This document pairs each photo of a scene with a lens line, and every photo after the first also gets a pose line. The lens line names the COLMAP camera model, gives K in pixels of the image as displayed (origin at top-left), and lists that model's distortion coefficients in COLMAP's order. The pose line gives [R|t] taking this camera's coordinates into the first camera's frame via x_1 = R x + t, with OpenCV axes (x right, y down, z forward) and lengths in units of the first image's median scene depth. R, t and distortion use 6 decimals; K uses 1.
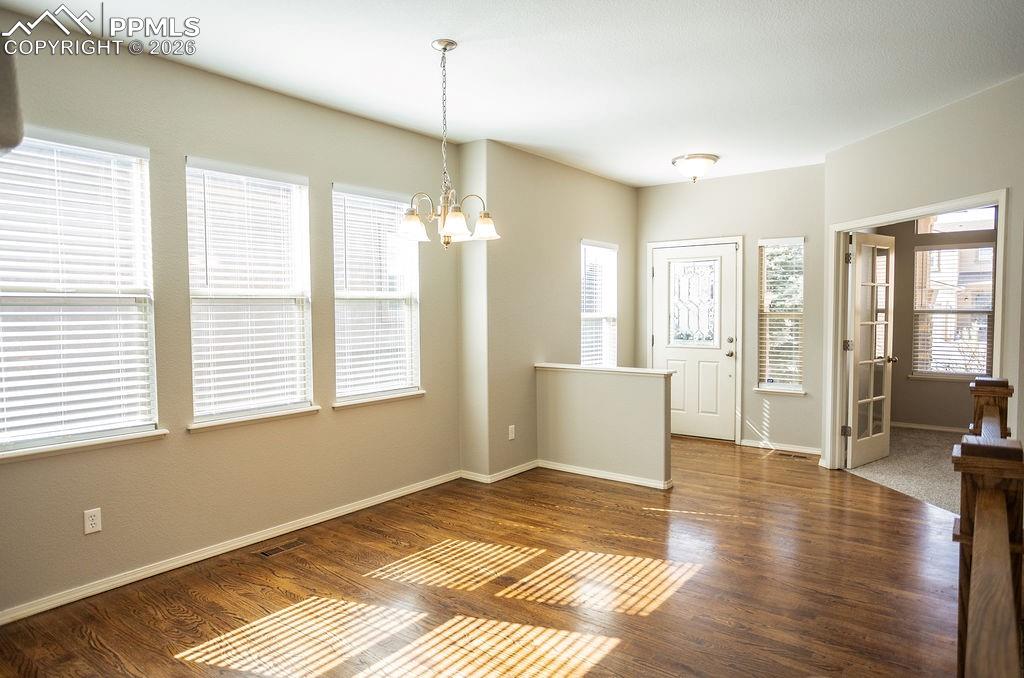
lens RADIAL K [[643.5, 0, 503.4], [0, 643.5, 337.5], [0, 0, 1]] dist [-0.032270, 0.014232]
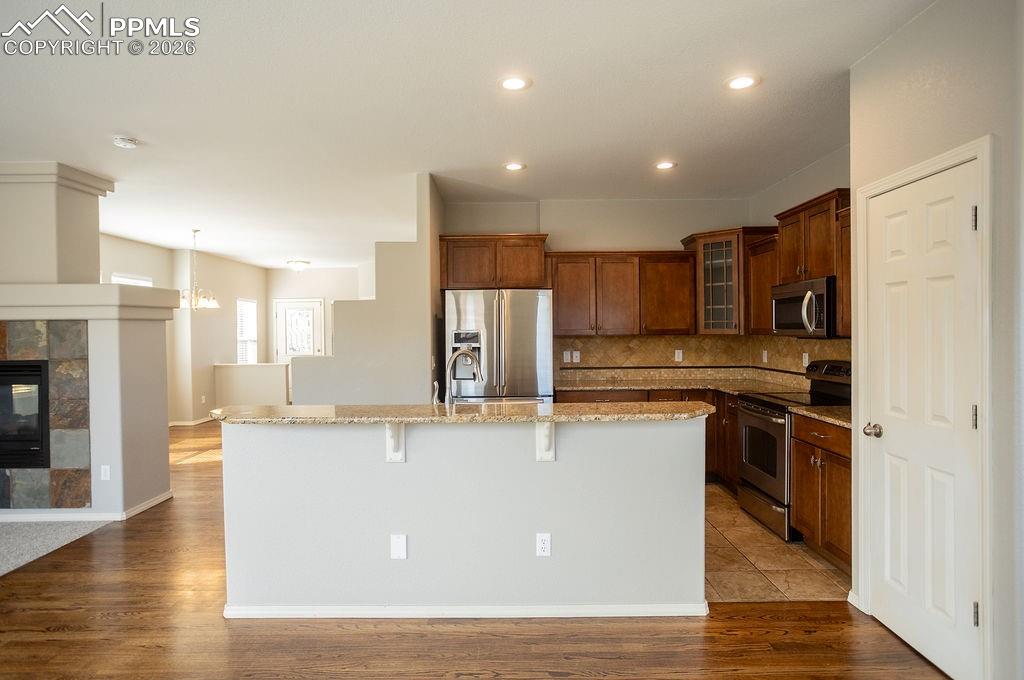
lens RADIAL K [[535.2, 0, 511.7], [0, 535.2, 335.7], [0, 0, 1]] dist [-0.020176, 0.003576]
pose [[0.787135, -0.009040, 0.616714, -0.228753], [0.034806, 0.998950, -0.029781, 0.034428], [-0.615798, 0.044908, 0.786624, -0.786791]]
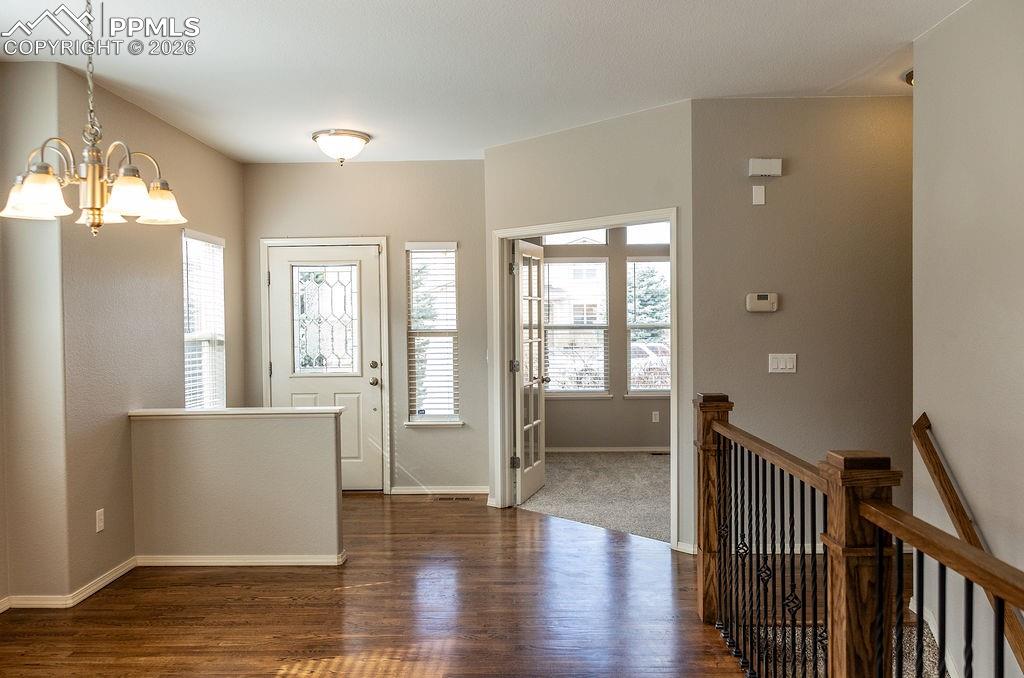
lens RADIAL K [[823.1, 0, 520.9], [0, 823.1, 338.2], [0, 0, 1]] dist [0.017656, -0.001469]
pose [[0.798585, -0.017308, 0.601633, -0.140038], [0.034847, 0.999239, -0.017508, -0.005758], [-0.600872, 0.034947, 0.798581, 0.072201]]
